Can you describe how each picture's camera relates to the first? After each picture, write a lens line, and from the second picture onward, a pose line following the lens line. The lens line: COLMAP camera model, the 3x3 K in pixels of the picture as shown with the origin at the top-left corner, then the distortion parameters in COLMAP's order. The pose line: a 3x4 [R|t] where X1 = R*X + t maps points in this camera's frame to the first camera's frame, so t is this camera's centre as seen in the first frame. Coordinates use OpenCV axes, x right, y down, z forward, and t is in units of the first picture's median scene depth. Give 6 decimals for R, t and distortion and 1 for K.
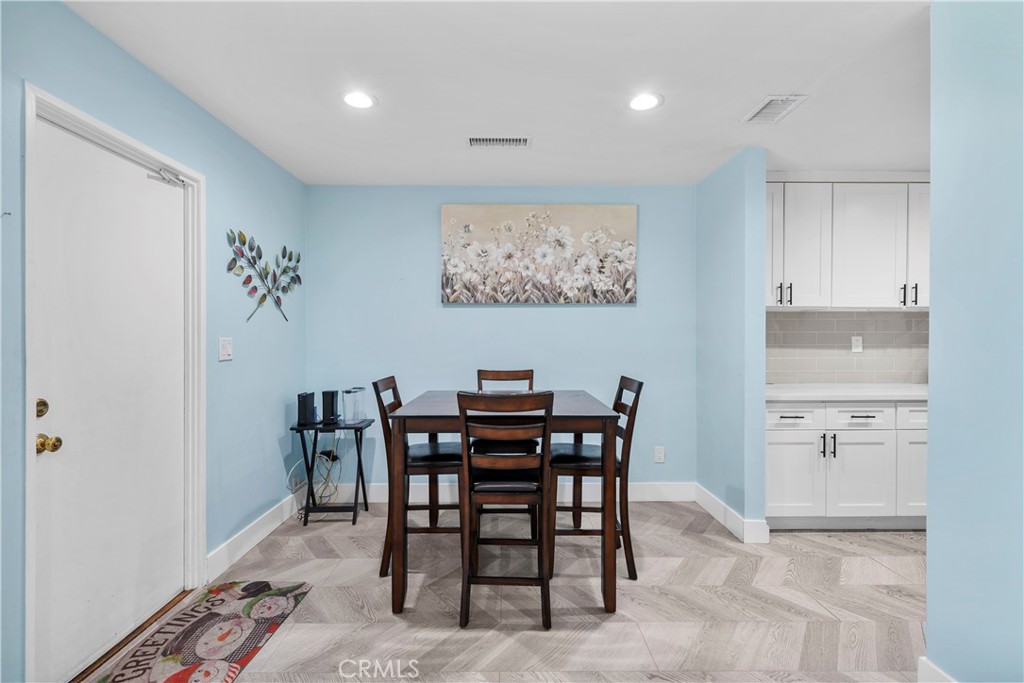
lens RADIAL K [[482.4, 0, 504.4], [0, 482.4, 342.5], [0, 0, 1]] dist [-0.000174, 0.000246]
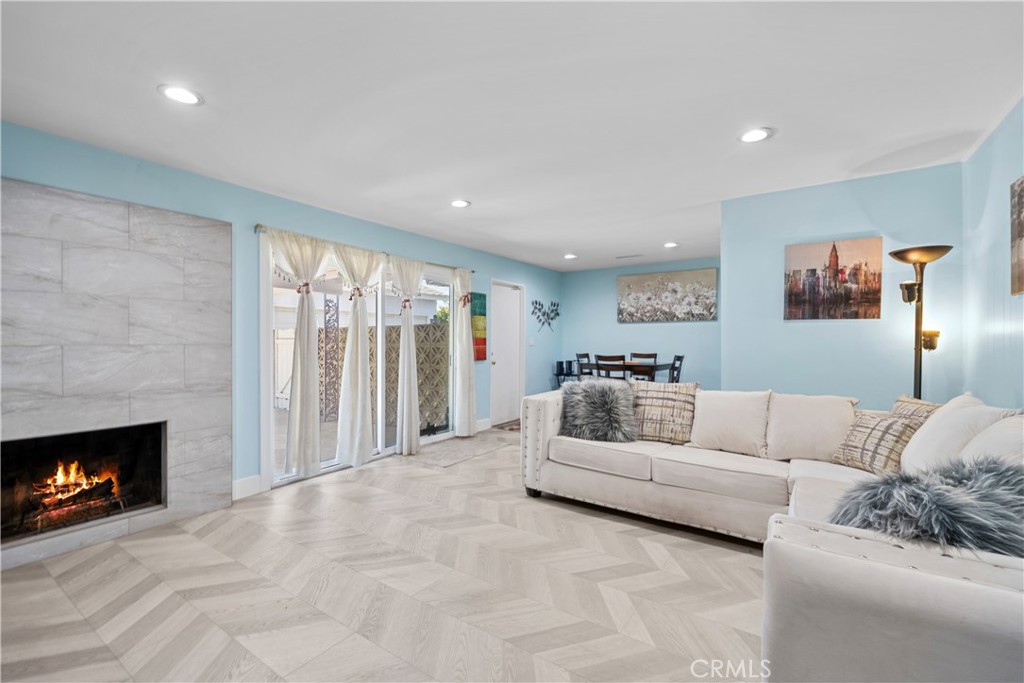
lens RADIAL K [[450.5, 0, 503.6], [0, 450.5, 341.3], [0, 0, 1]] dist [0.003599, 0.000582]
pose [[0.811176, 0.001782, -0.584799, 0.637110], [-0.006444, 0.999962, -0.005891, 0.019693], [0.584766, 0.008547, 0.811157, -0.939515]]
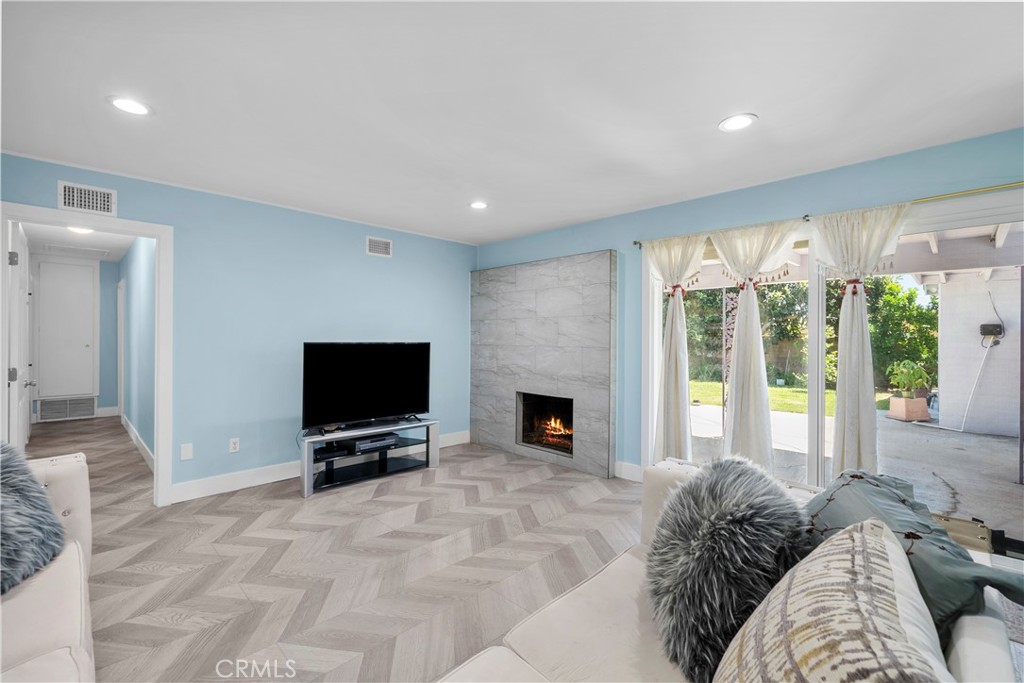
lens RADIAL K [[450.5, 0, 517.5], [0, 450.5, 343.3], [0, 0, 1]] dist [0.003599, 0.000582]
pose [[-0.706012, 0.006745, -0.708168, 0.613652], [-0.009634, 0.999771, 0.019128, -0.007669], [0.708134, 0.020327, -0.705785, 0.155289]]
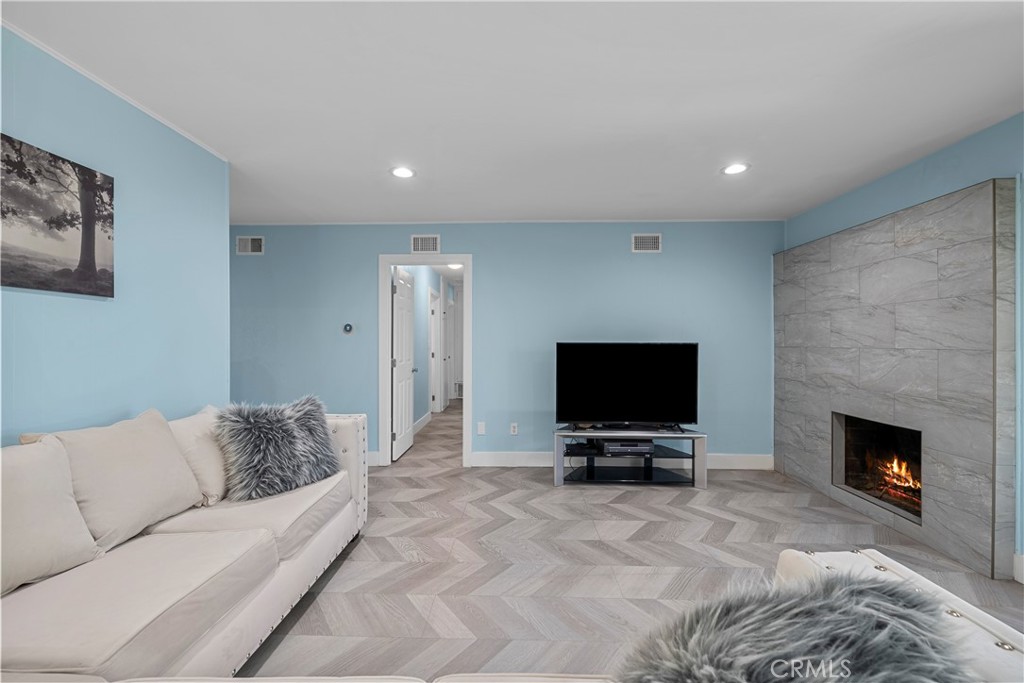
lens RADIAL K [[450.5, 0, 504.6], [0, 450.5, 342.3], [0, 0, 1]] dist [0.003599, 0.000582]
pose [[-0.999213, 0.002653, 0.039584, 0.315584], [0.003002, 0.999957, 0.008767, 0.004037], [-0.039559, 0.008879, -0.999178, 0.202712]]
